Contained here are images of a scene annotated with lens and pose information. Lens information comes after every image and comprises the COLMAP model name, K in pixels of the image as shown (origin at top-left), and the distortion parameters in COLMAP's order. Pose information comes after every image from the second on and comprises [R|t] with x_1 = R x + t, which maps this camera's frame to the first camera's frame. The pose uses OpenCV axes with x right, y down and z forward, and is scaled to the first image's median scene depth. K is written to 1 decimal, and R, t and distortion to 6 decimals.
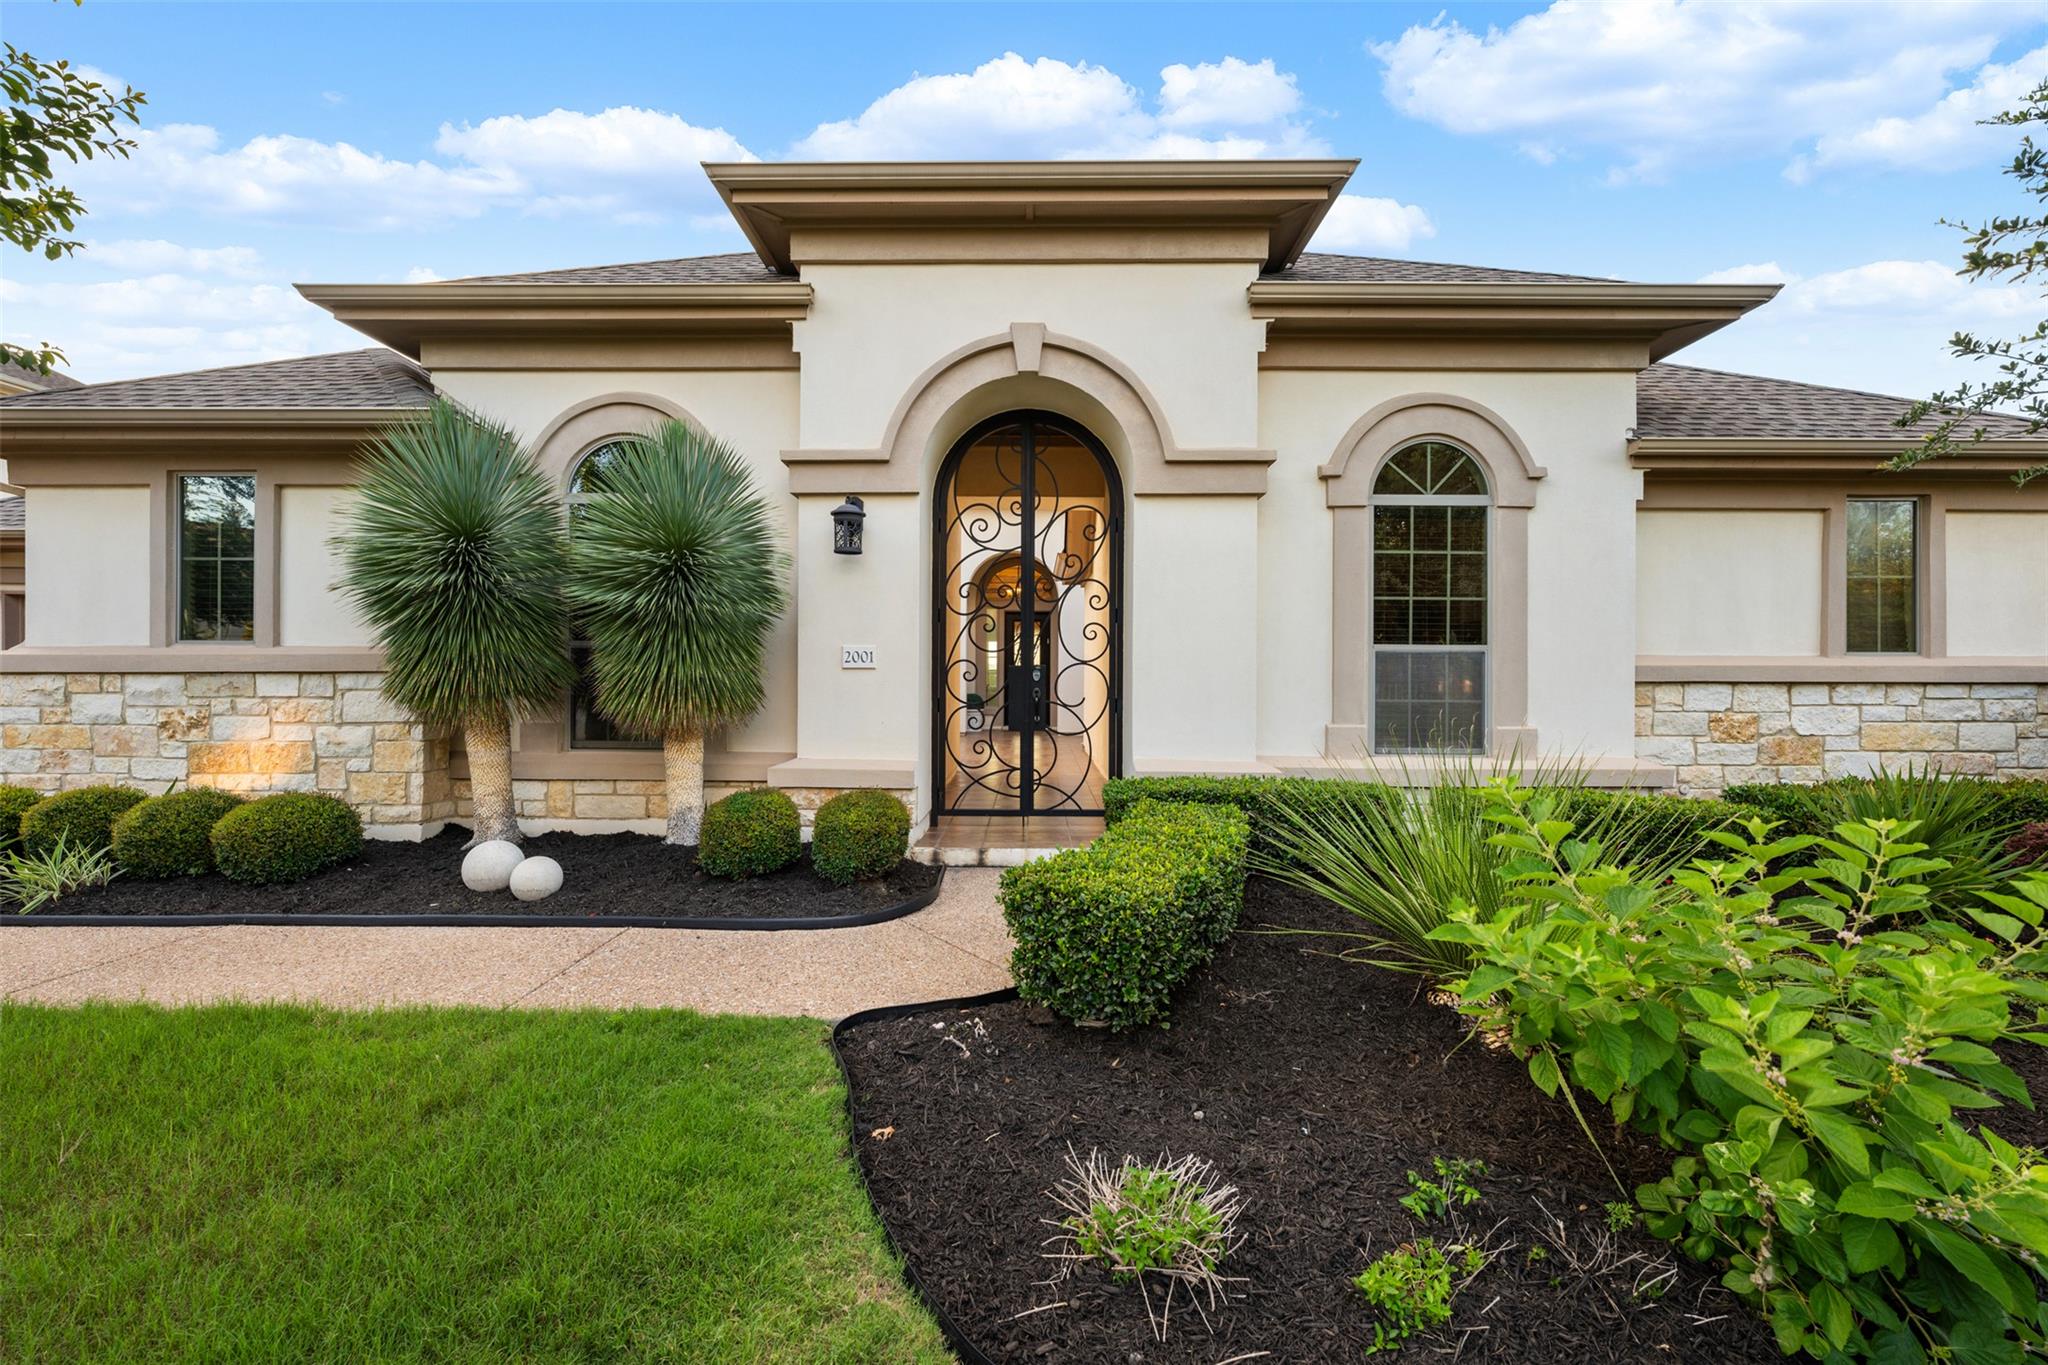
lens RADIAL K [[842.8, 0, 1039.2], [0, 842.8, 686.2], [0, 0, 1]] dist [-0.002437, -0.000487]
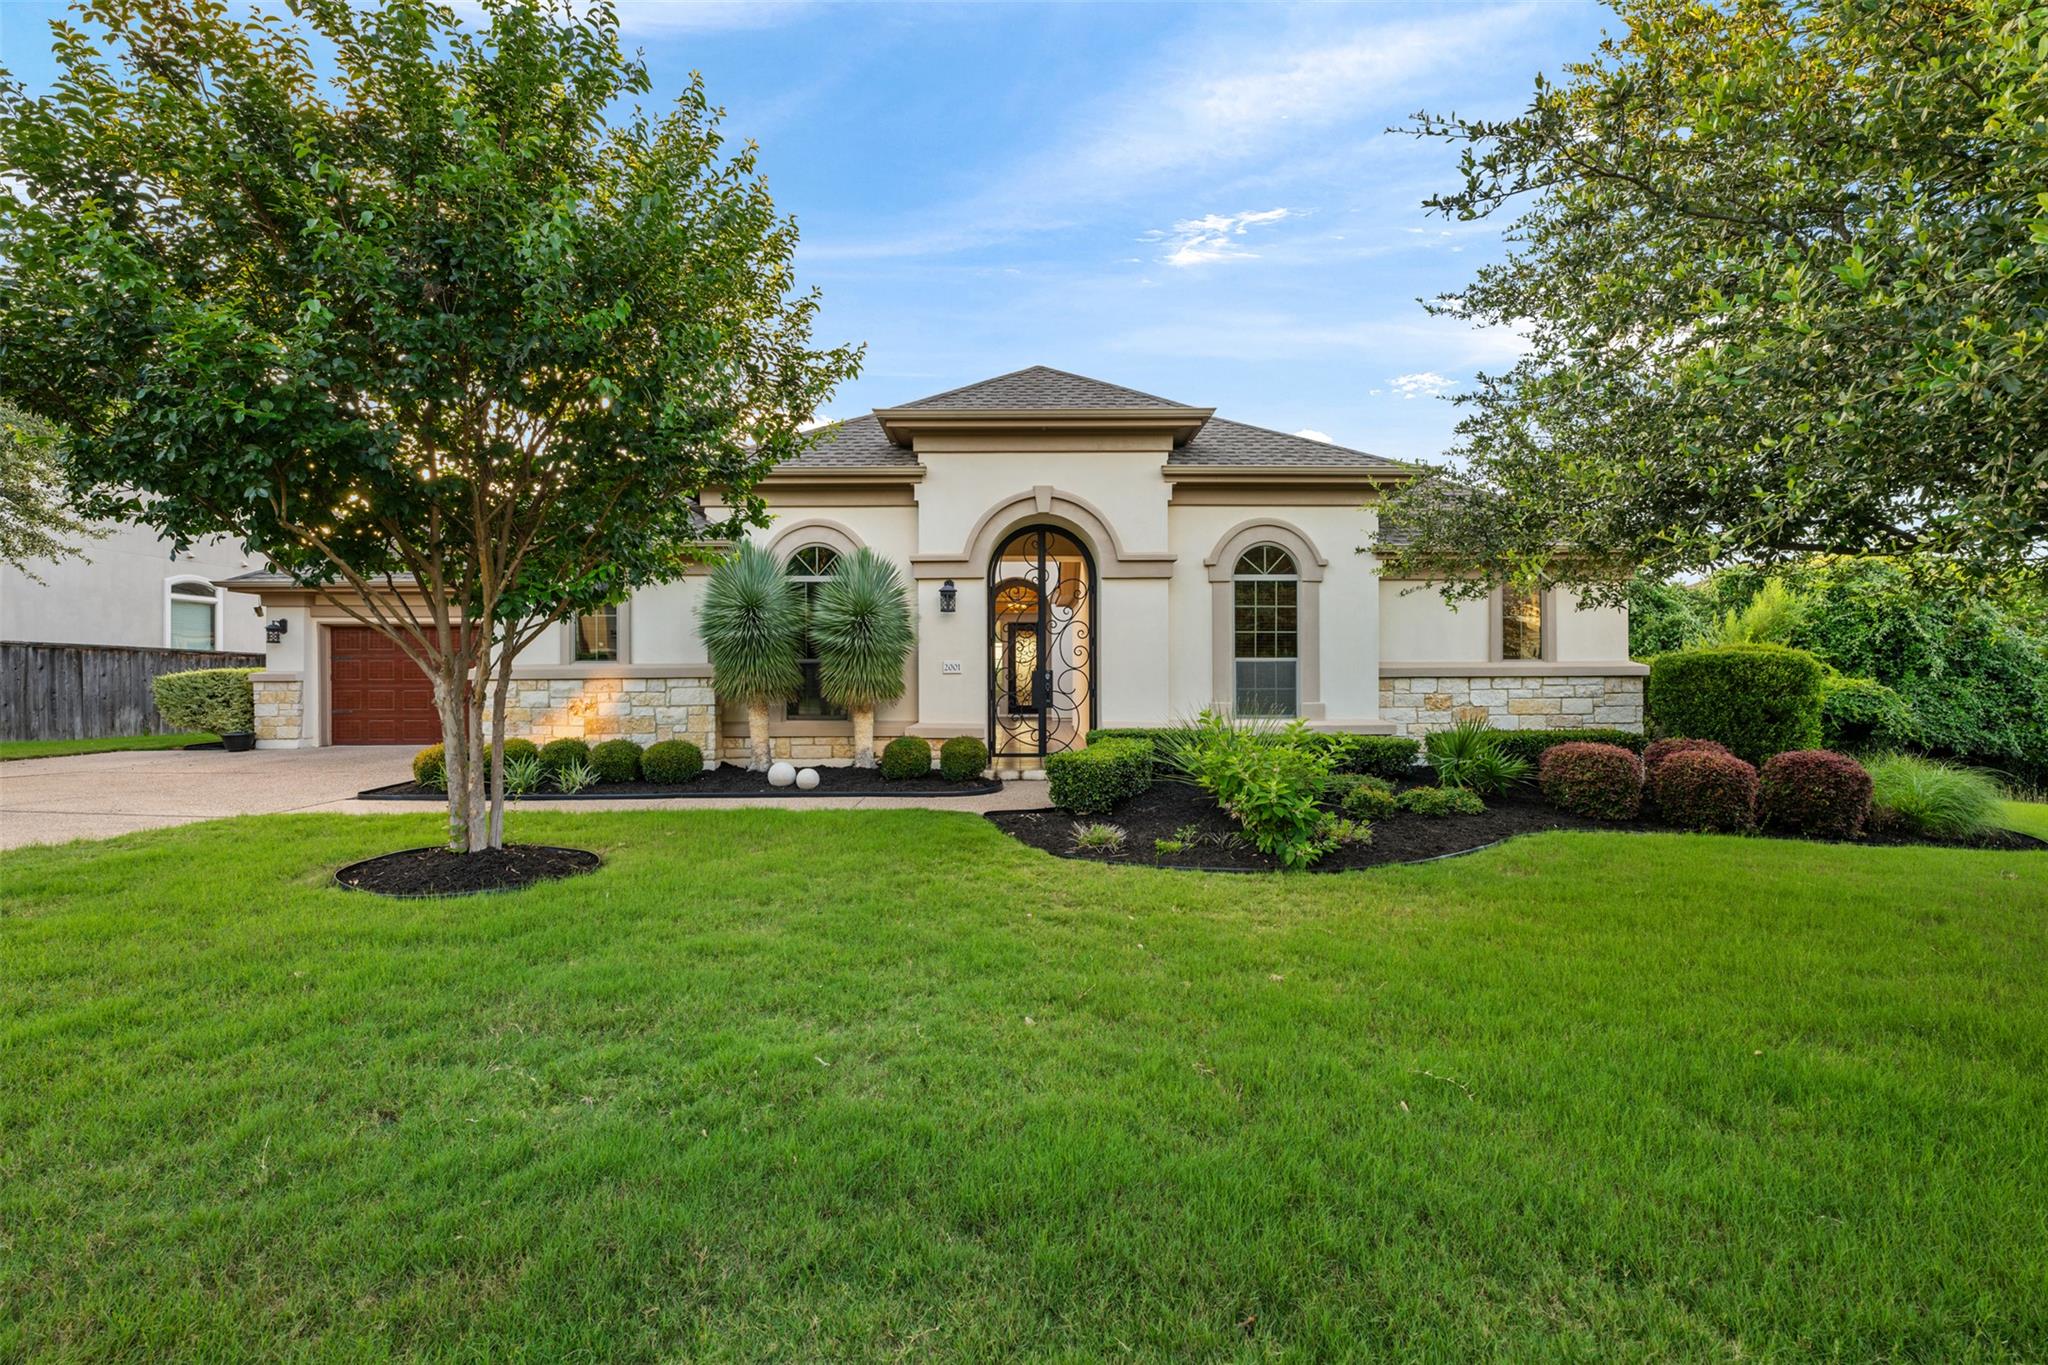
lens RADIAL K [[842.8, 0, 1026.2], [0, 842.8, 684.9], [0, 0, 1]] dist [-0.002437, -0.000487]
pose [[0.999956, -0.008487, 0.004006, -0.059092], [0.008468, 0.999953, 0.004719, -0.003458], [-0.004046, -0.004685, 0.999981, -0.812308]]
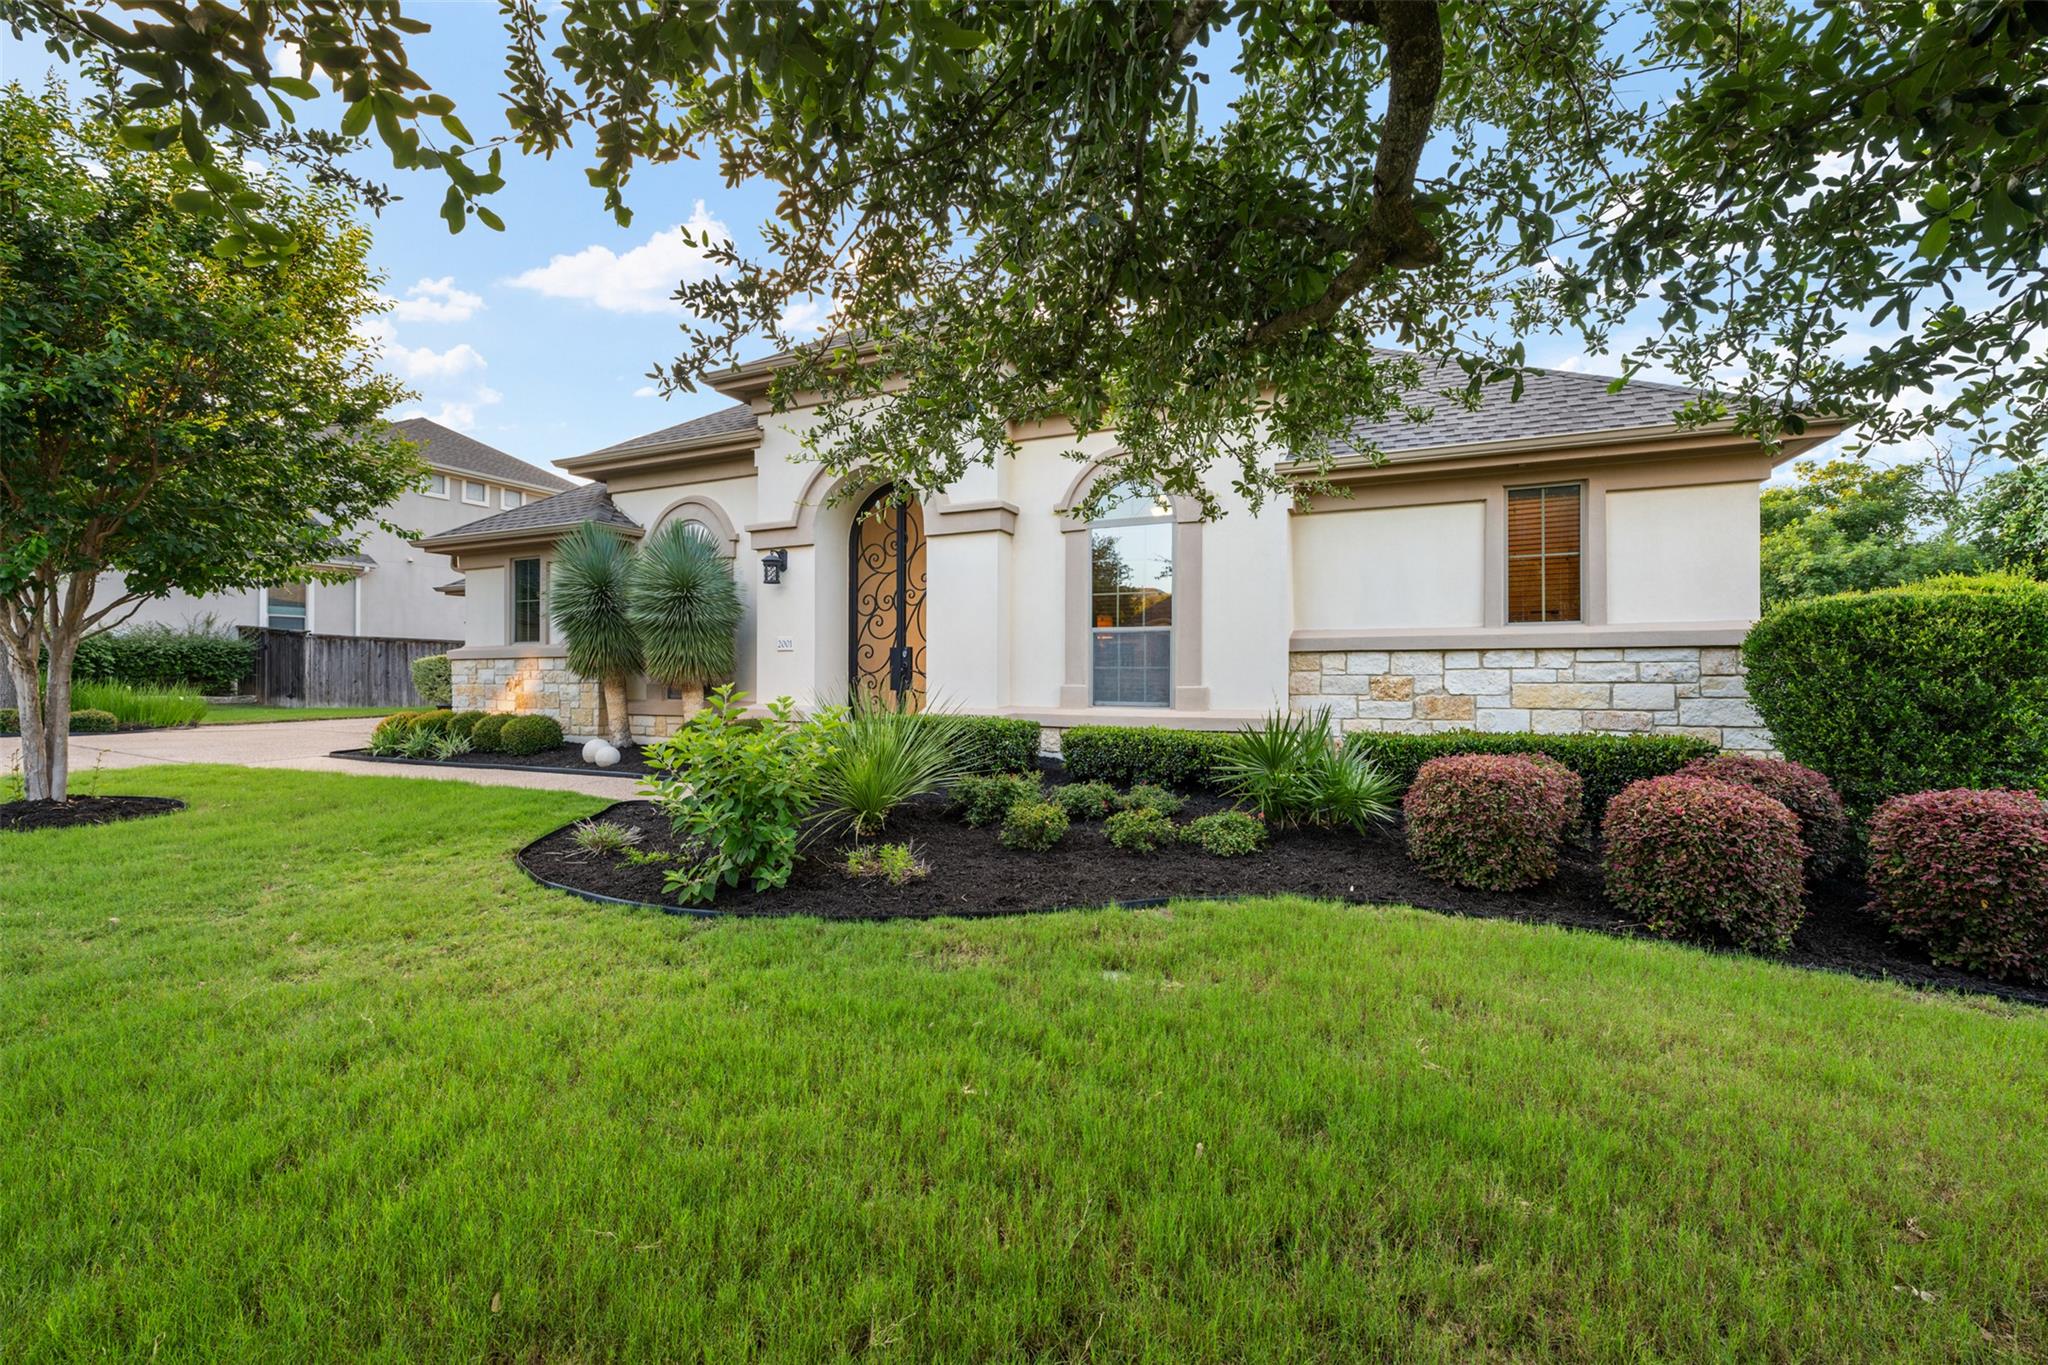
lens RADIAL K [[842.8, 0, 979.2], [0, 842.8, 663.7], [0, 0, 1]] dist [-0.002437, -0.000487]
pose [[0.906586, -0.009942, -0.421903, 0.825077], [0.005499, 0.999916, -0.011746, 0.026147], [0.421985, 0.008329, 0.906565, -0.352394]]
